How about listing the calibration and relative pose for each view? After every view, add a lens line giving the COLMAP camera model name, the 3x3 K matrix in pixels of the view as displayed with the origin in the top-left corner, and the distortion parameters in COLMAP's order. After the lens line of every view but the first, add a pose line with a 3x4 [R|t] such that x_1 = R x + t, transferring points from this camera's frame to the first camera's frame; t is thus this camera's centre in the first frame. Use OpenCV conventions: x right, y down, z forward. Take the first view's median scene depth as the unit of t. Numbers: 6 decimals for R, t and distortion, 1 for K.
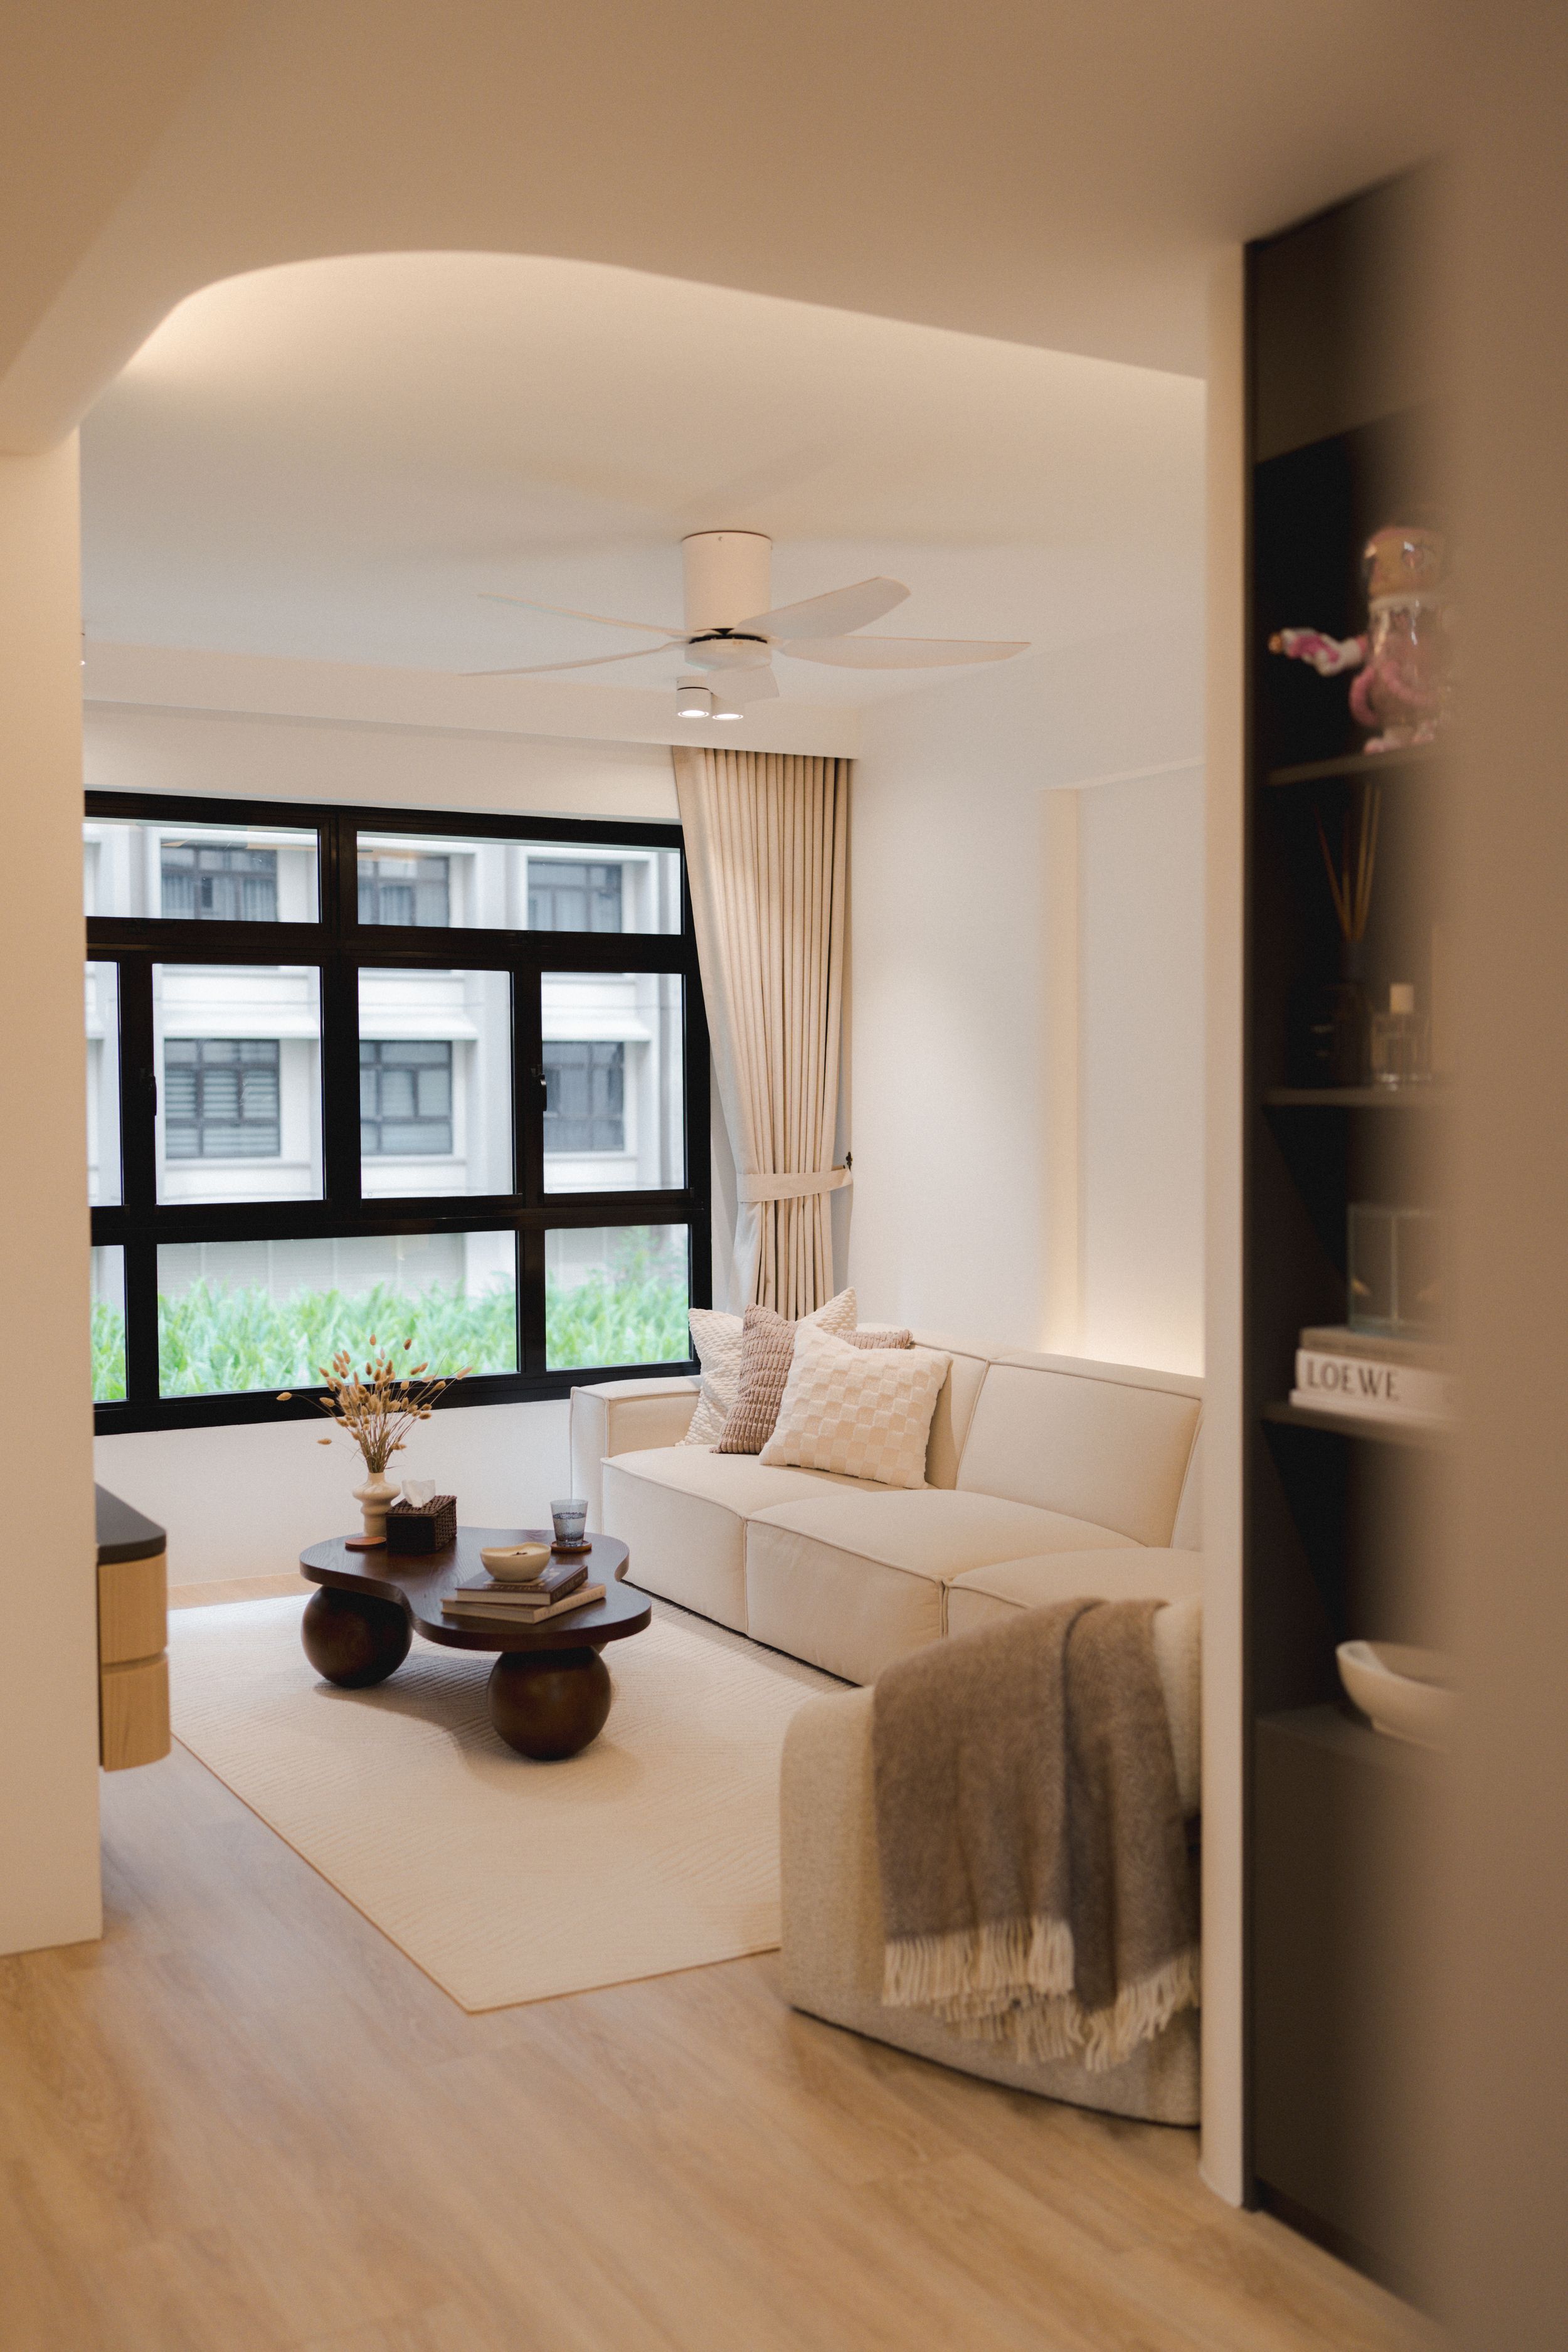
lens RADIAL K [[2276.0, 0, 745.7], [0, 2276.0, 1113.8], [0, 0, 1]] dist [0.003027, 0.001949]
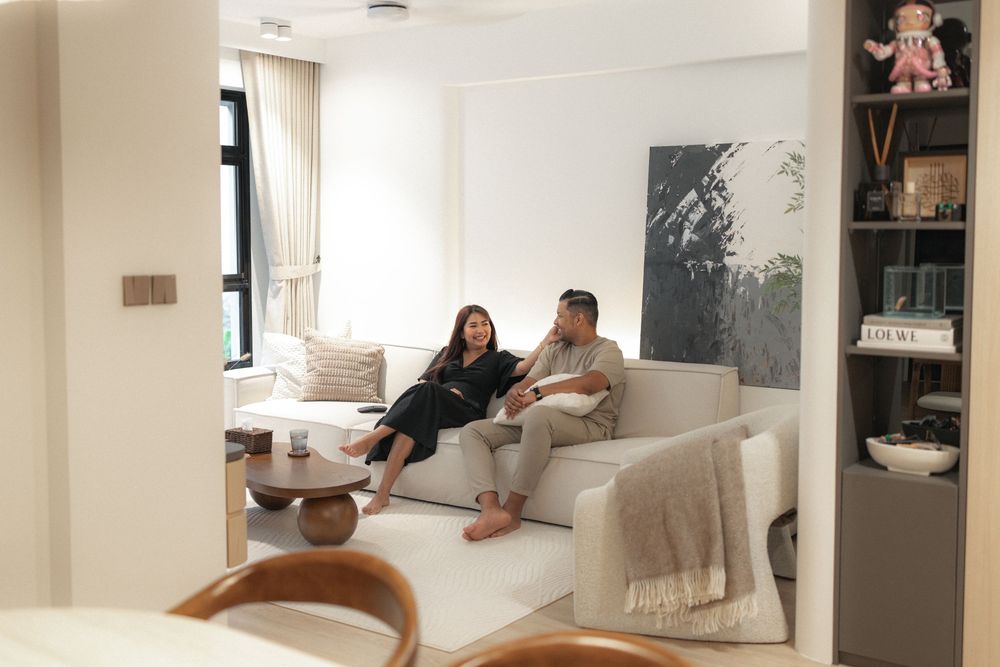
lens RADIAL K [[1119.3, 0, 496.5], [0, 1119.3, 295.3], [0, 0, 1]] dist [0.000902, 0.003581]
pose [[0.908620, -0.019888, 0.417151, -0.561472], [-0.000723, 0.998789, 0.049193, 0.007547], [-0.417624, -0.044999, 0.907505, 0.027594]]
